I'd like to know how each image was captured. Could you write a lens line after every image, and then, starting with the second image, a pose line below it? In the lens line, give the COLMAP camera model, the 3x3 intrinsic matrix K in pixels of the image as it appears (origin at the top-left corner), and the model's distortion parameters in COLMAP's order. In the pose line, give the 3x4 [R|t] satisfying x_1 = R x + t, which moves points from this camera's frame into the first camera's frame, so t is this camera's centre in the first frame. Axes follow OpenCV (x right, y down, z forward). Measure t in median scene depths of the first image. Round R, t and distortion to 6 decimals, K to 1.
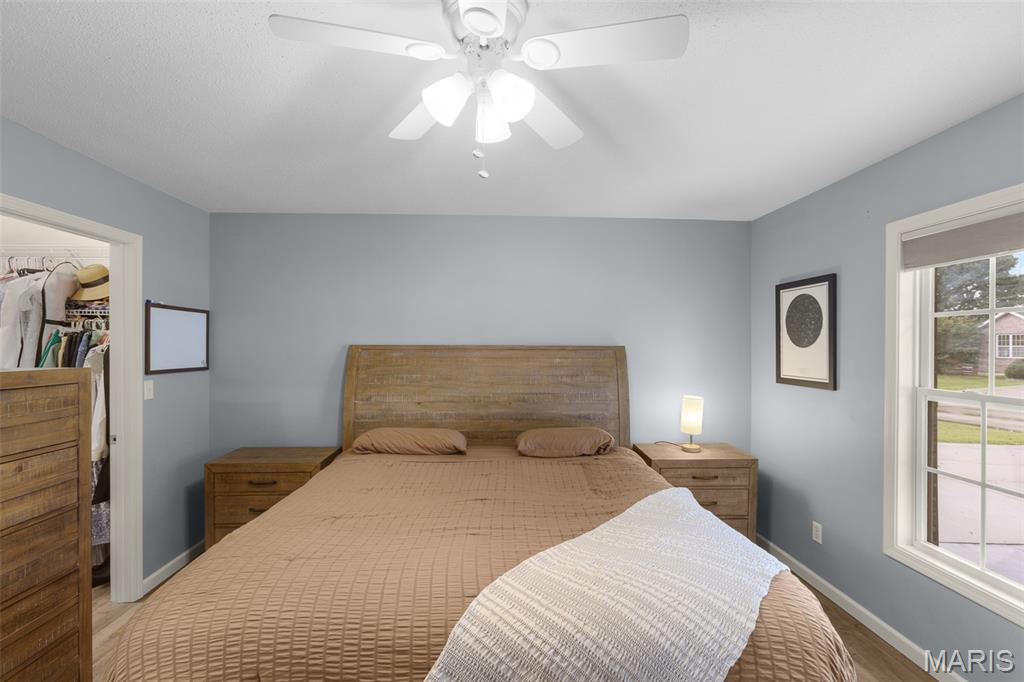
lens RADIAL K [[465.4, 0, 502.1], [0, 465.4, 341.8], [0, 0, 1]] dist [-0.025996, 0.017237]
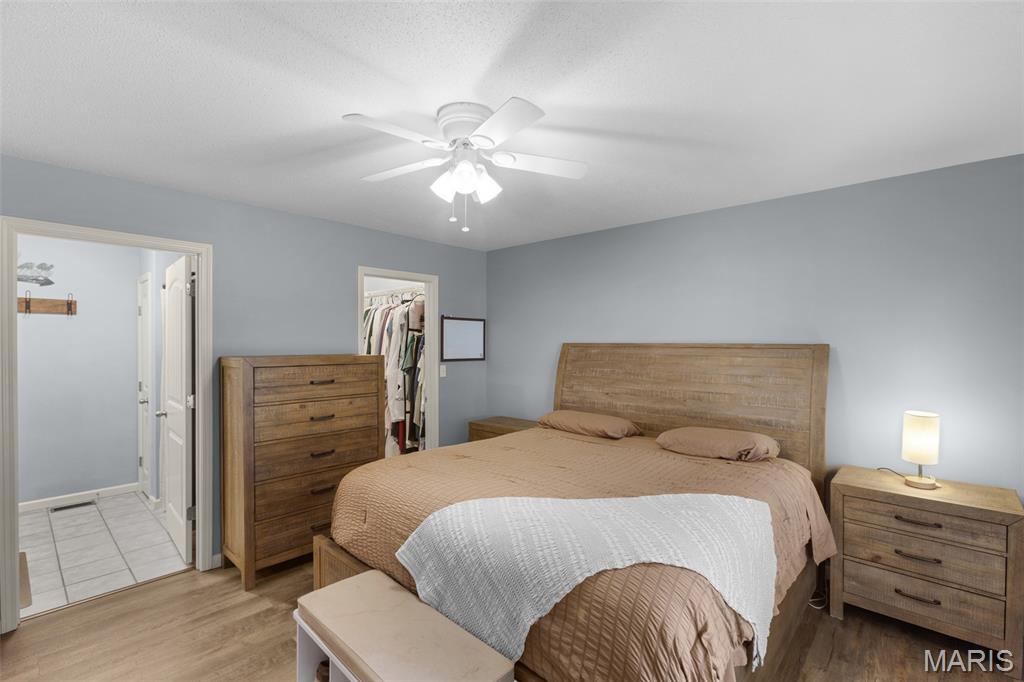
lens RADIAL K [[465.4, 0, 502.1], [0, 465.4, 341.8], [0, 0, 1]] dist [-0.025996, 0.017237]
pose [[0.703692, -0.002073, -0.710502, 0.495113], [0.005322, 0.999983, 0.002353, -0.000192], [0.710485, -0.005437, 0.703691, 0.009045]]
